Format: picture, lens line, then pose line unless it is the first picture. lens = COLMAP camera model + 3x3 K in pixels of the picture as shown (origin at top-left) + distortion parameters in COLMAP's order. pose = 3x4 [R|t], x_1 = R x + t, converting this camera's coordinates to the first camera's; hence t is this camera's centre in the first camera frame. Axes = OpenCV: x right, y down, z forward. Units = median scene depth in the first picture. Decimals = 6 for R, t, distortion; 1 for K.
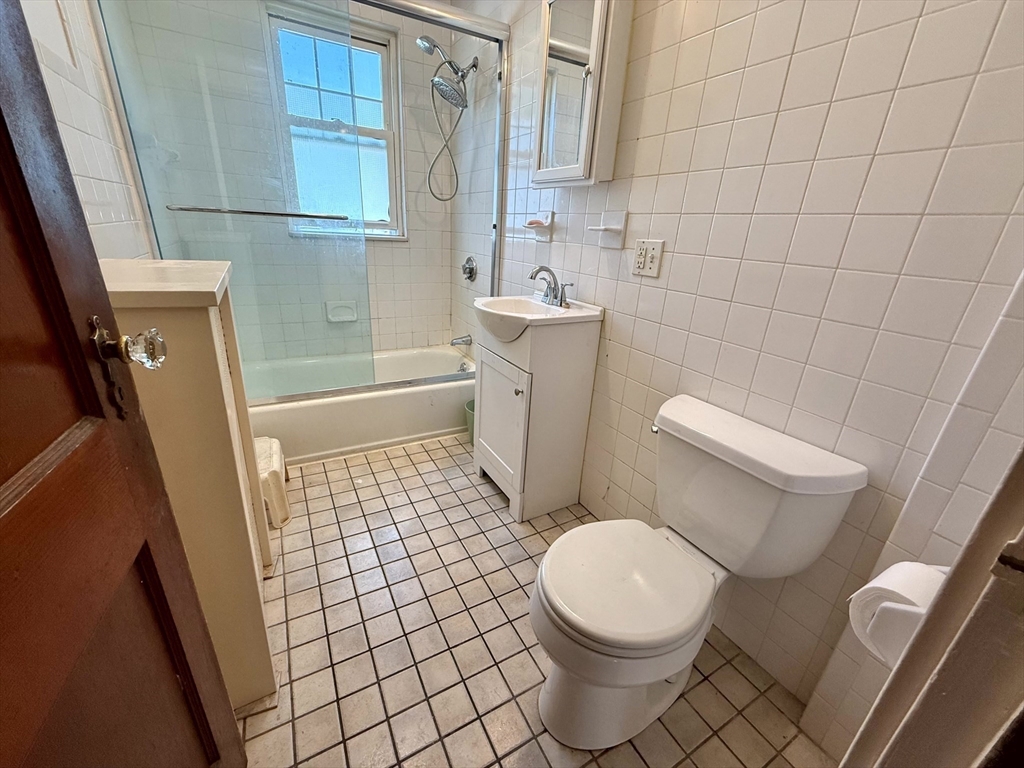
lens RADIAL K [[410.0, 0, 512.2], [0, 410.0, 386.0], [0, 0, 1]] dist [-0.000112, -0.000200]
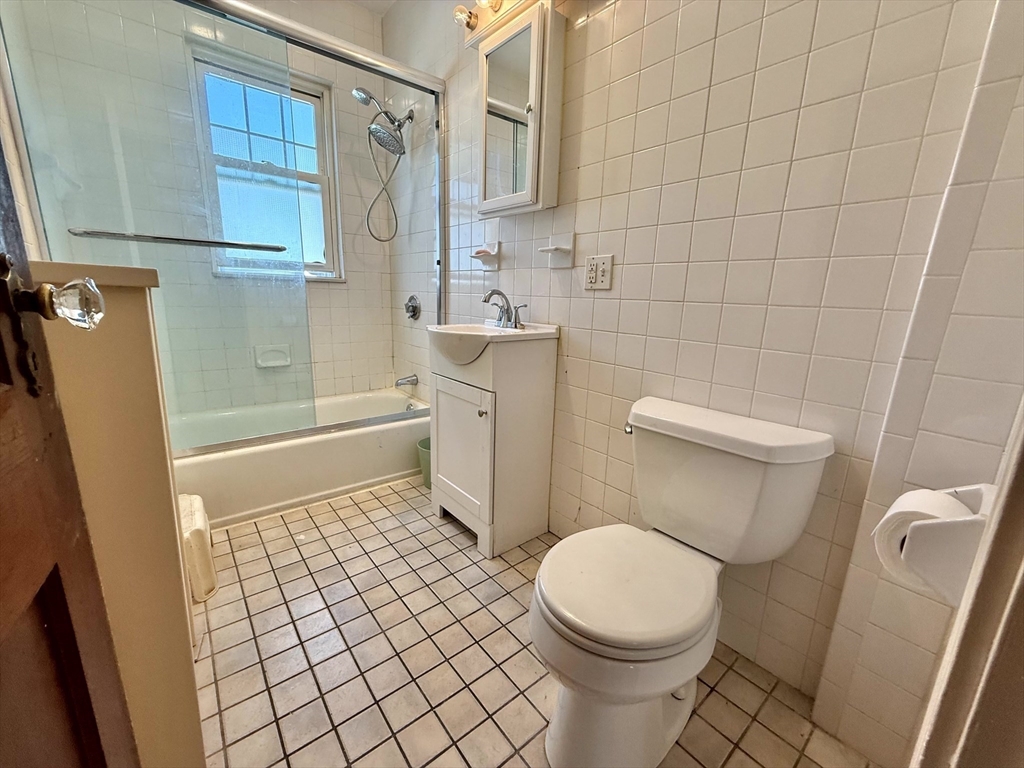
lens RADIAL K [[410.0, 0, 512.2], [0, 410.0, 386.0], [0, 0, 1]] dist [-0.000112, -0.000200]
pose [[0.984219, -0.061314, 0.165993, -0.068163], [0.083691, 0.987796, -0.131361, 0.080526], [-0.155913, 0.143180, 0.977338, 0.038517]]
